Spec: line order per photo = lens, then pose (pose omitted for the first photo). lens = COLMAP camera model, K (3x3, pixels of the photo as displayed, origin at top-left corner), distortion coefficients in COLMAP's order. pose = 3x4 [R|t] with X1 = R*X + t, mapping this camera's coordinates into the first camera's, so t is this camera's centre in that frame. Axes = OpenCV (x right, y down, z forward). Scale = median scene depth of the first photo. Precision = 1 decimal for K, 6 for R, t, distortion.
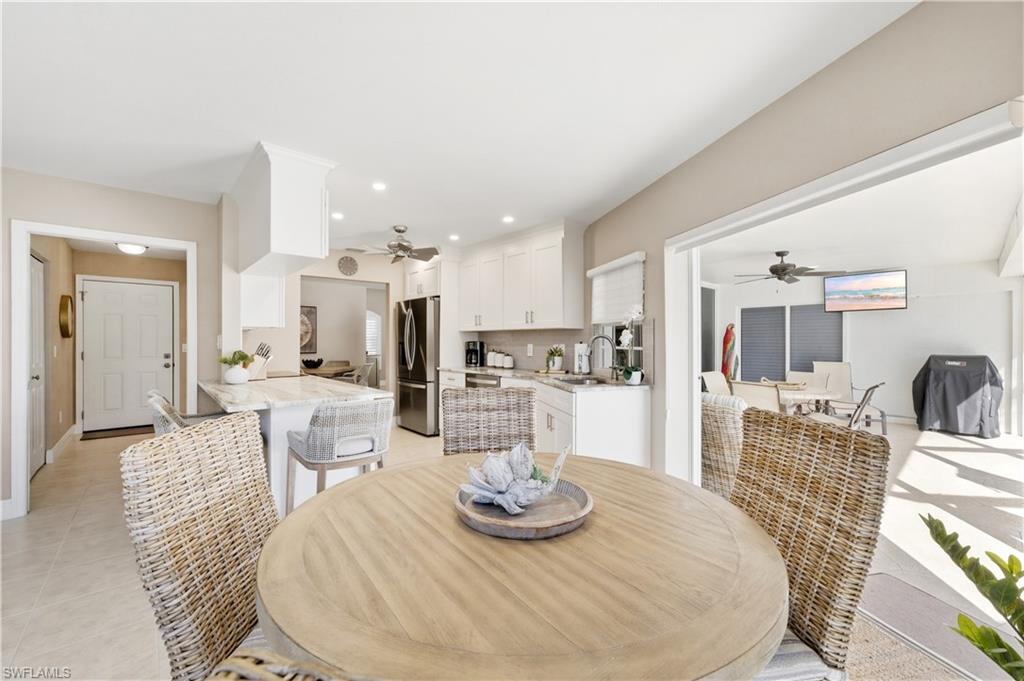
lens RADIAL K [[410.7, 0, 510.1], [0, 410.7, 340.9], [0, 0, 1]] dist [-0.012716, 0.006207]
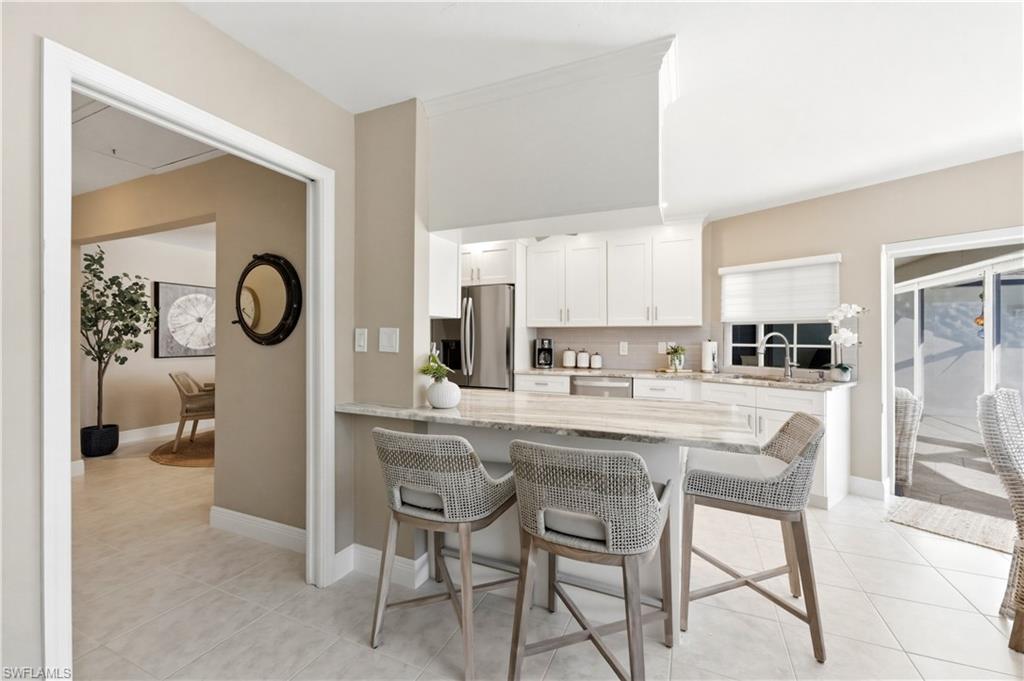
lens RADIAL K [[410.7, 0, 518.4], [0, 410.7, 337.8], [0, 0, 1]] dist [-0.012716, 0.006207]
pose [[0.908378, 0.002865, 0.418139, -0.633900], [-0.001891, 0.999994, -0.002742, 0.000961], [-0.418145, 0.001700, 0.908379, 0.288652]]
